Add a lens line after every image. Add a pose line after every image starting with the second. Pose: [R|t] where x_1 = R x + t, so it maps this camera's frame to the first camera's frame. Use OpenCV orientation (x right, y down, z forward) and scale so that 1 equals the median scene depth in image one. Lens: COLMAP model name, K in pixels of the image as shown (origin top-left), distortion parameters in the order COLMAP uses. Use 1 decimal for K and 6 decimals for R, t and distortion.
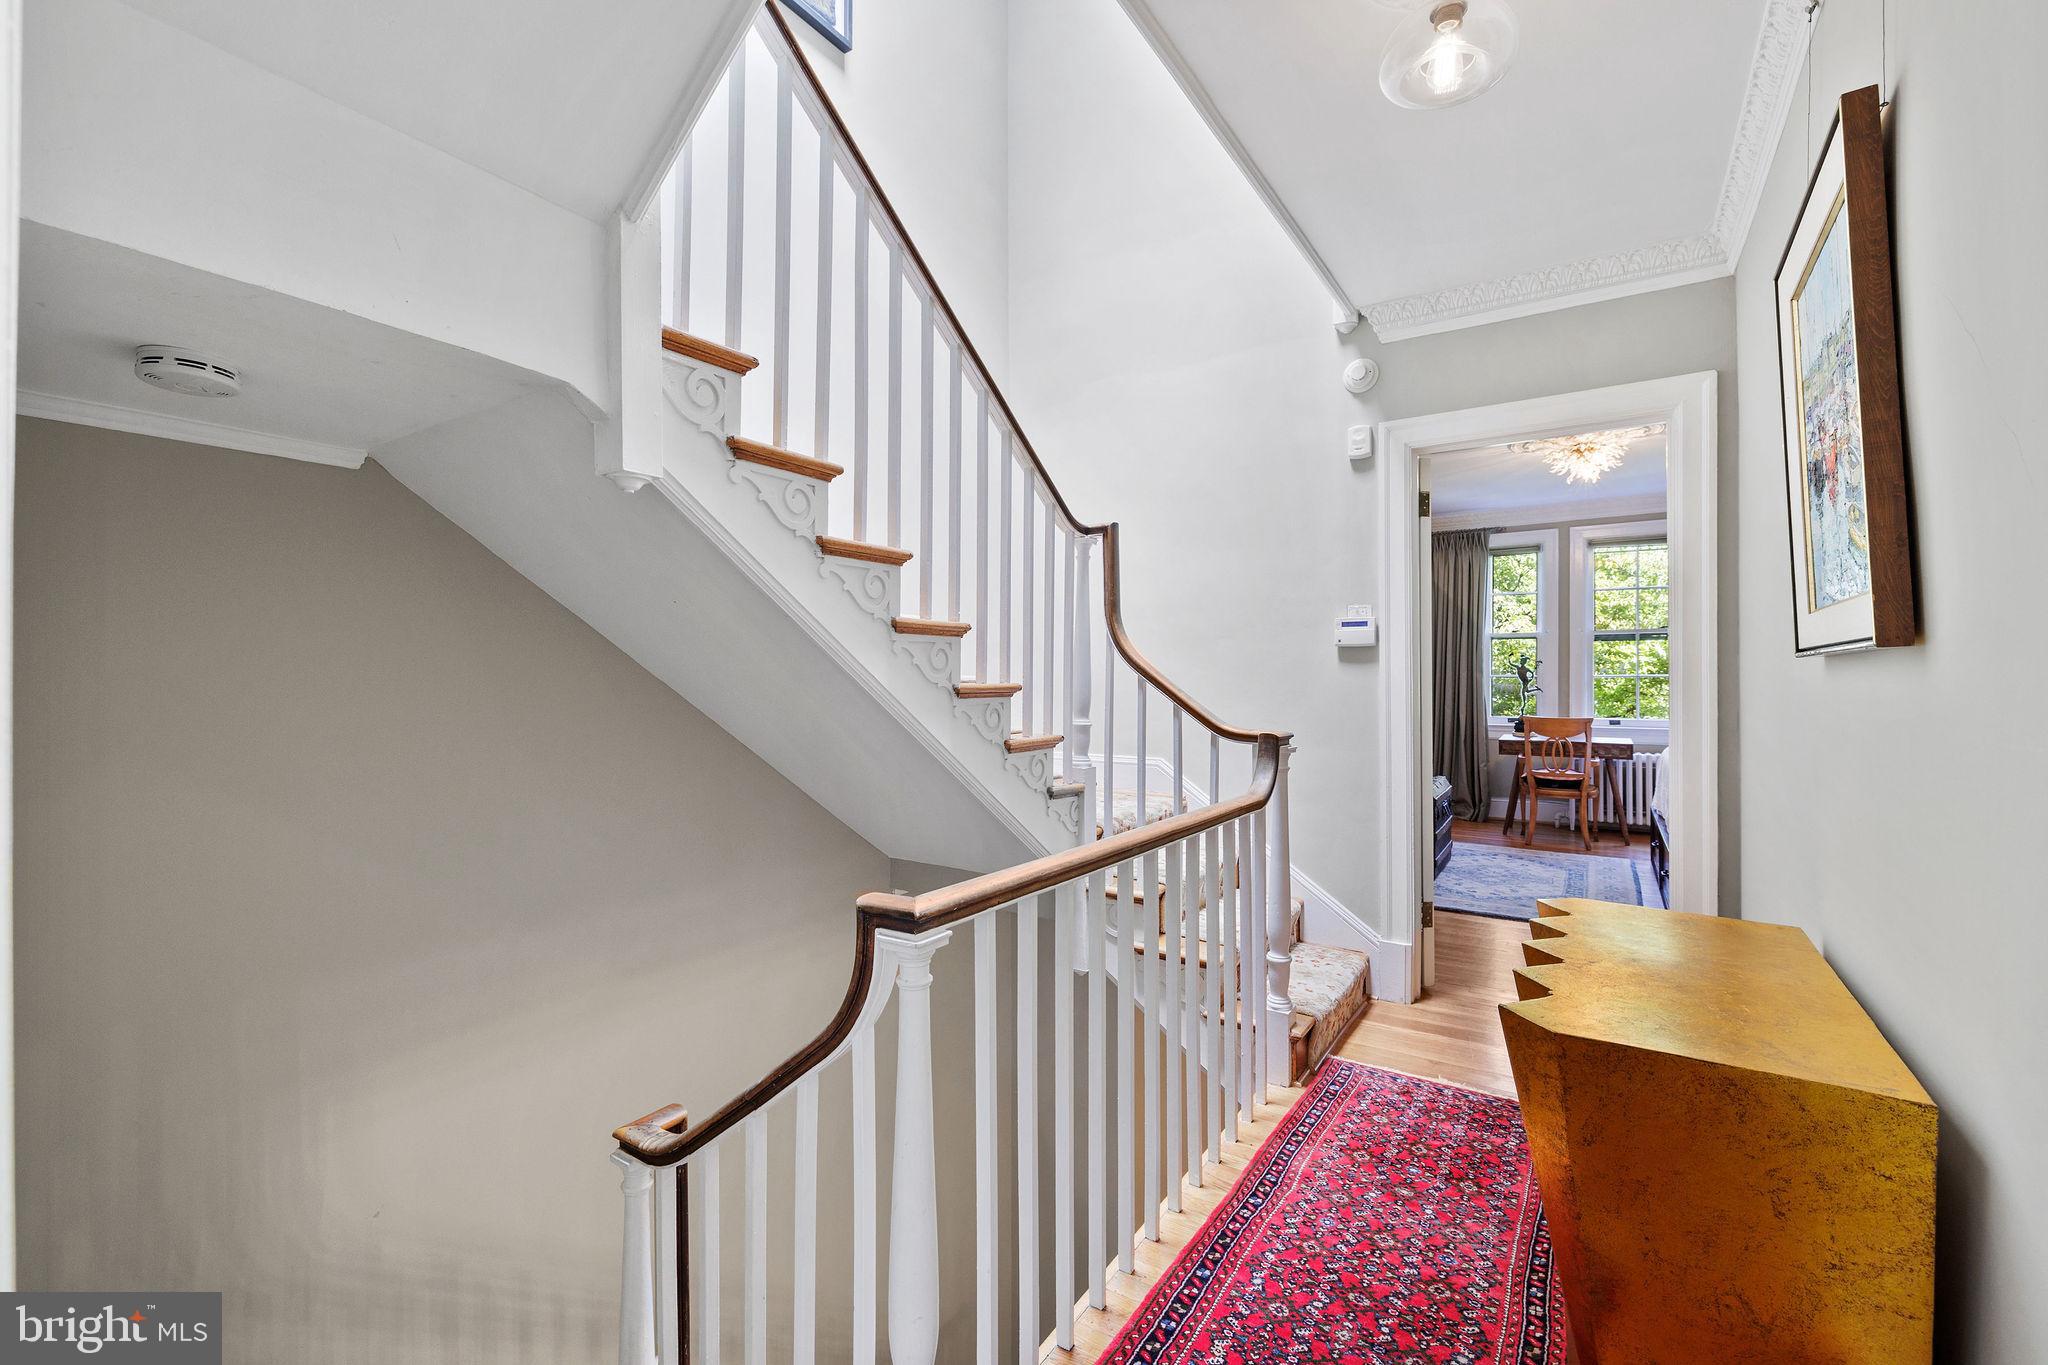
lens RADIAL K [[863.8, 0, 1019.0], [0, 863.8, 670.2], [0, 0, 1]] dist [0.000434, -0.001143]
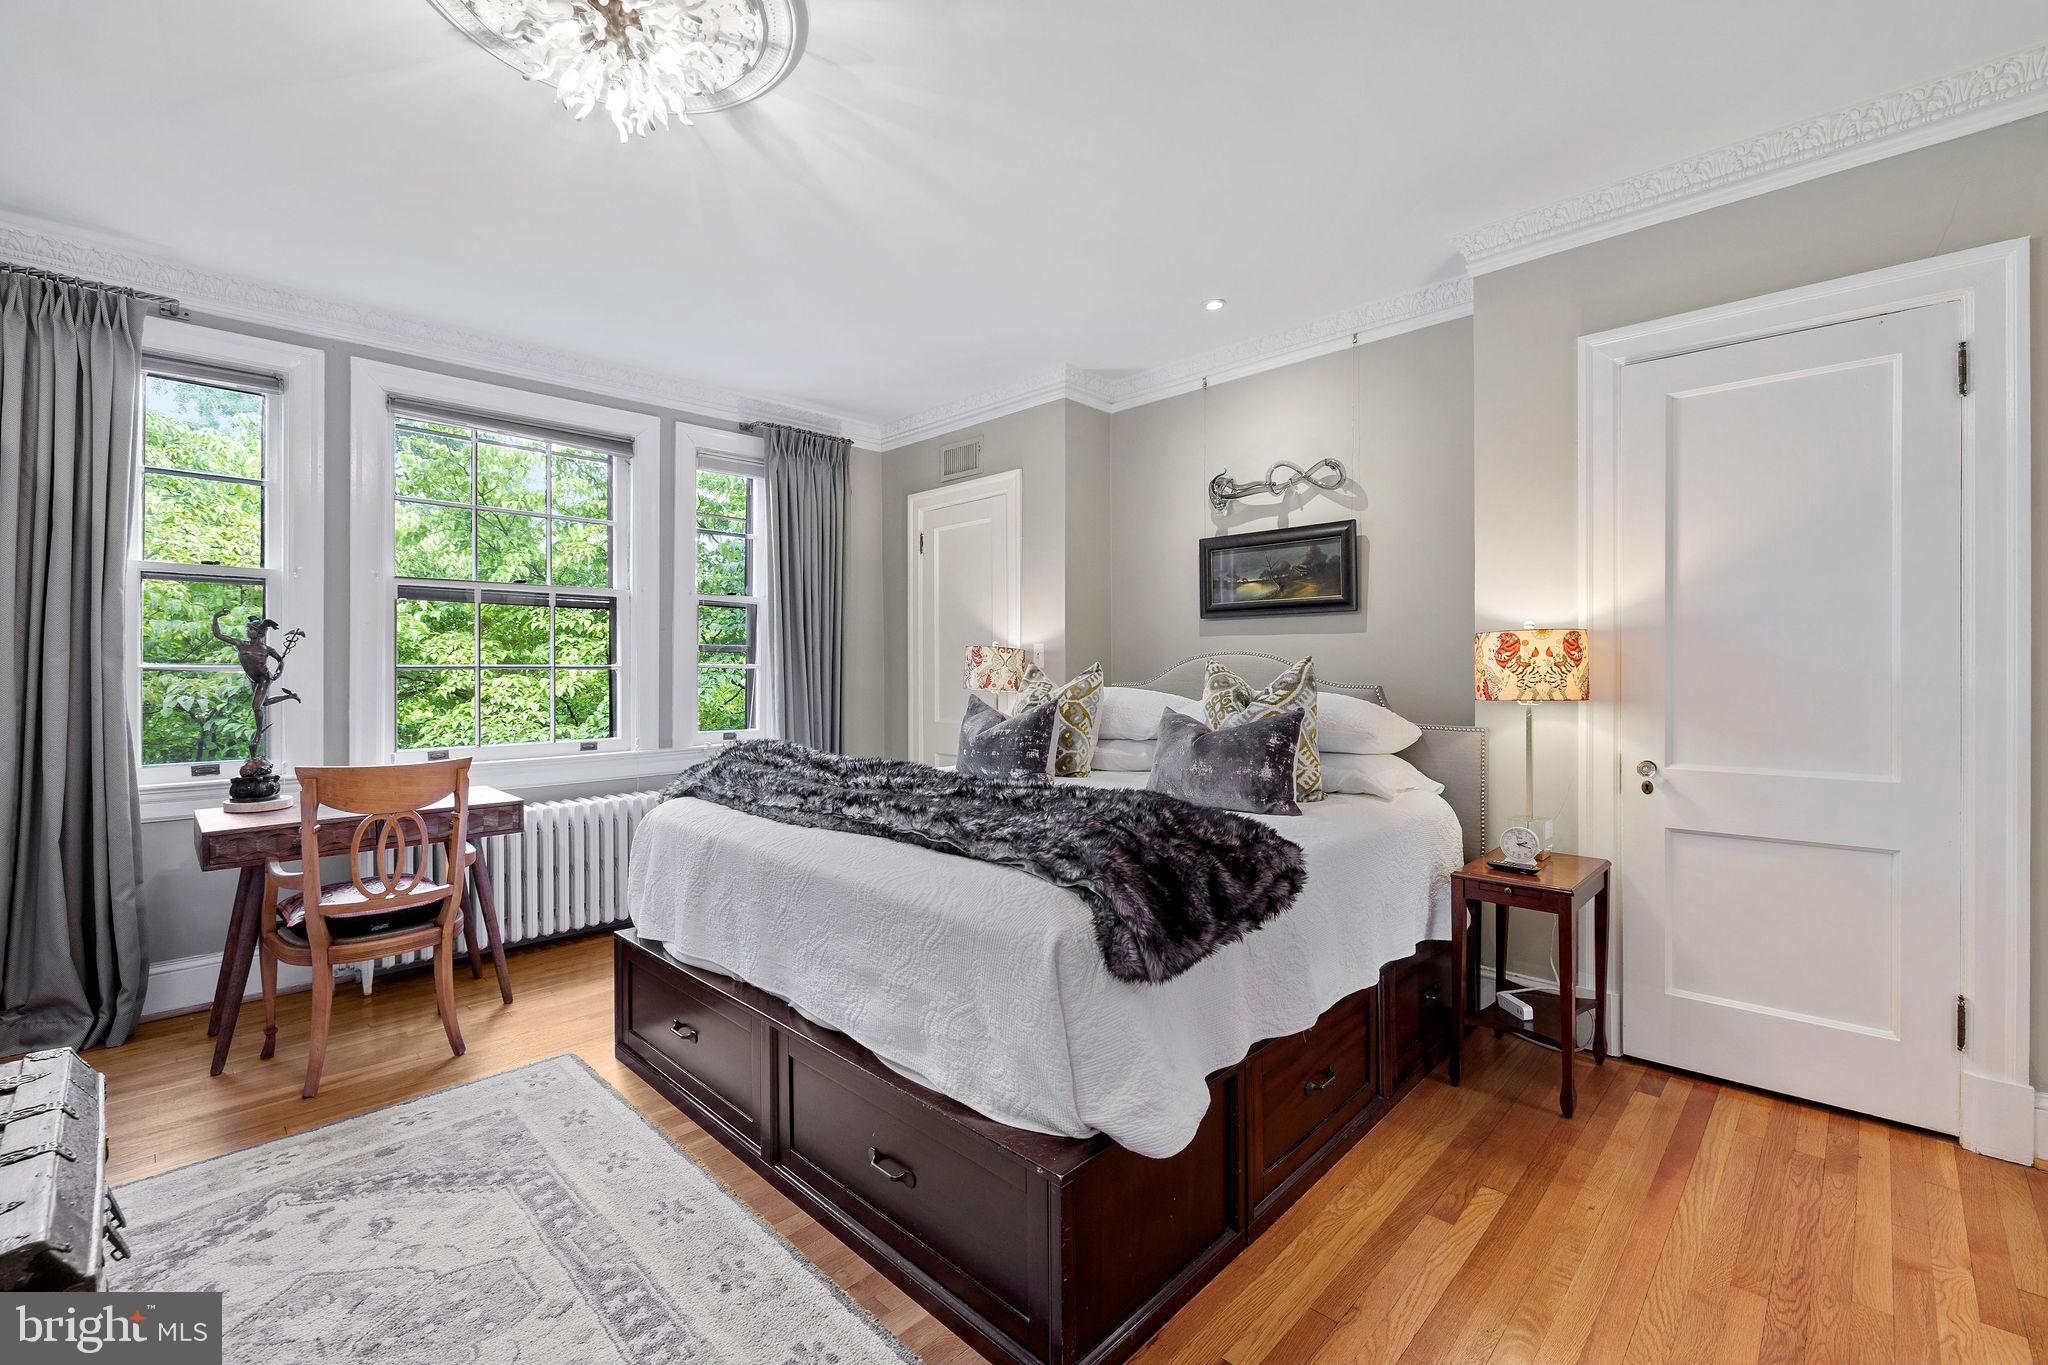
lens RADIAL K [[863.8, 0, 1016.7], [0, 863.8, 669.6], [0, 0, 1]] dist [0.000434, -0.001143]
pose [[0.197796, -0.001058, 0.980243, 0.240170], [0.004557, 0.999990, 0.000160, 0.009646], [-0.980233, 0.004435, 0.197799, 0.540641]]
